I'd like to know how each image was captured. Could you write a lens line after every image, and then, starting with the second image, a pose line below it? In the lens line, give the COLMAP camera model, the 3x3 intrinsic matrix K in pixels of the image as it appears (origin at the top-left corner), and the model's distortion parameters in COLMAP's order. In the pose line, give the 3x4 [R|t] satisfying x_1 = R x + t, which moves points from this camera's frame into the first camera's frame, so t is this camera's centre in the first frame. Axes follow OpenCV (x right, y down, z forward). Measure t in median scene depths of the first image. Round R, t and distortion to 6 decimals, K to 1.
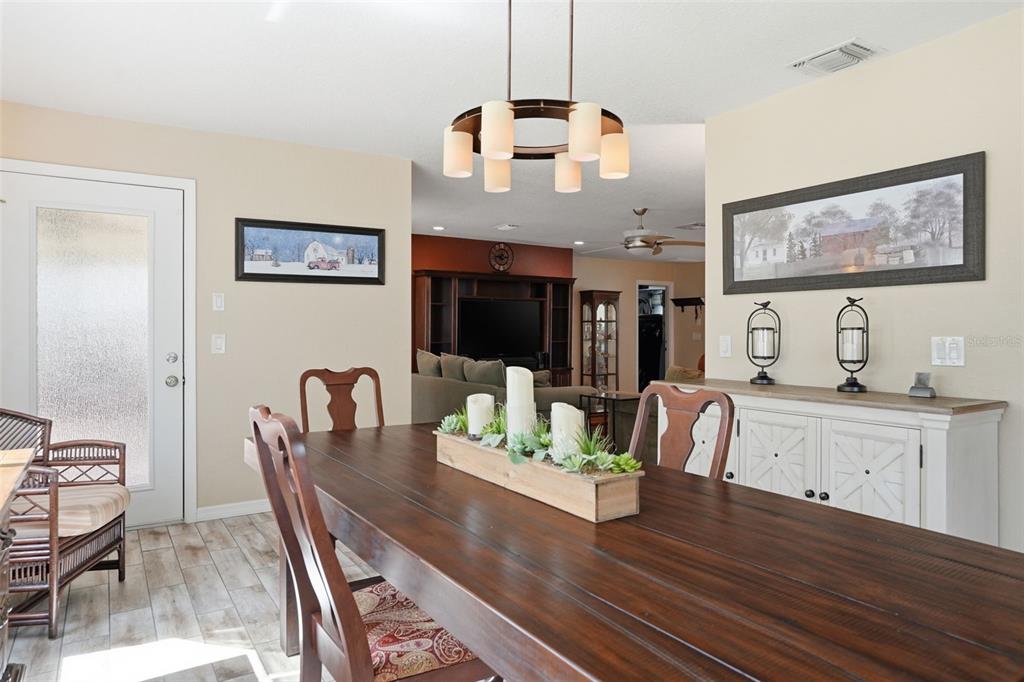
lens RADIAL K [[640.3, 0, 512.0], [0, 640.3, 341.0], [0, 0, 1]] dist [-0.000939, -0.000177]
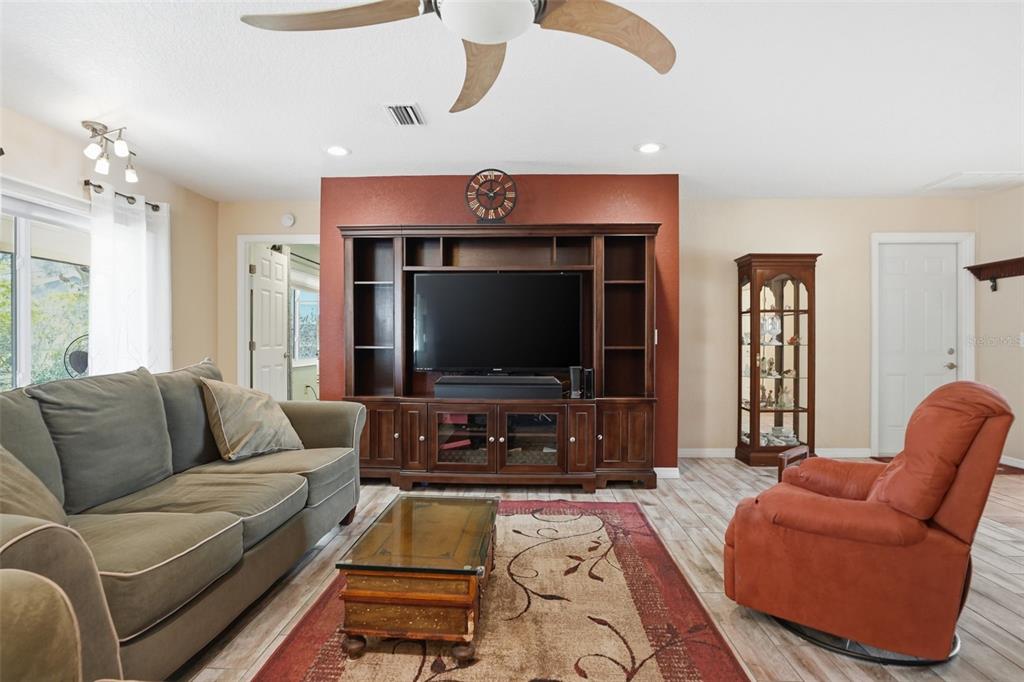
lens RADIAL K [[525.7, 0, 512.0], [0, 525.7, 341.0], [0, 0, 1]] dist [-0.062178, 0.030800]
pose [[0.819791, 0.002658, -0.572657, 0.208344], [-0.007053, 0.999960, -0.005455, -0.002181], [0.572619, 0.008511, 0.819777, 0.518379]]
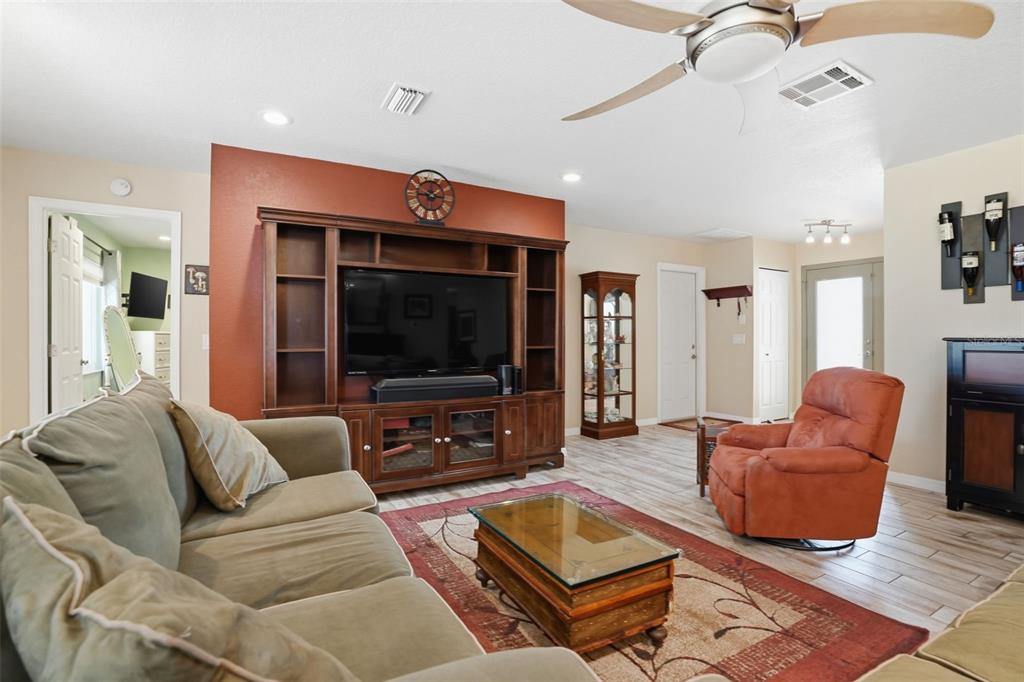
lens RADIAL K [[476.7, 0, 512.0], [0, 476.7, 341.0], [0, 0, 1]] dist [-0.050208, 0.000434]
pose [[0.998308, -0.001875, -0.058118, 0.062855], [0.001620, 0.999989, -0.004426, -0.003468], [0.058125, 0.004324, 0.998300, 0.482588]]
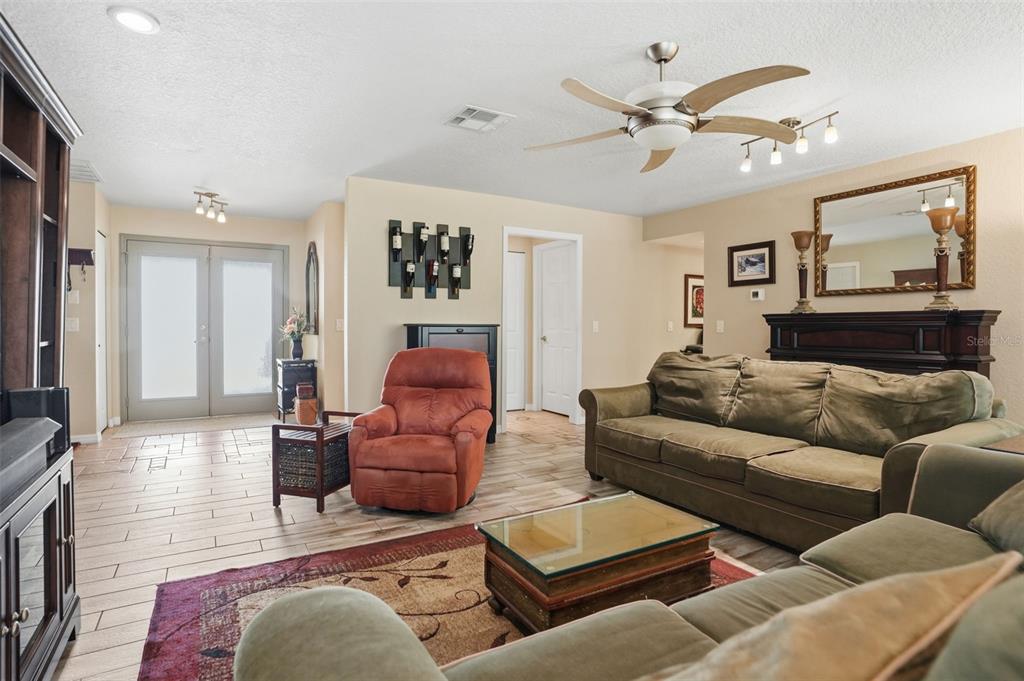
lens RADIAL K [[525.7, 0, 512.0], [0, 525.7, 340.5], [0, 0, 1]] dist [-0.062178, 0.030800]
pose [[0.041625, -0.029299, 0.998704, -0.112933], [0.007654, 0.999550, 0.029005, -0.004711], [-0.999104, 0.006437, 0.041831, 0.684972]]
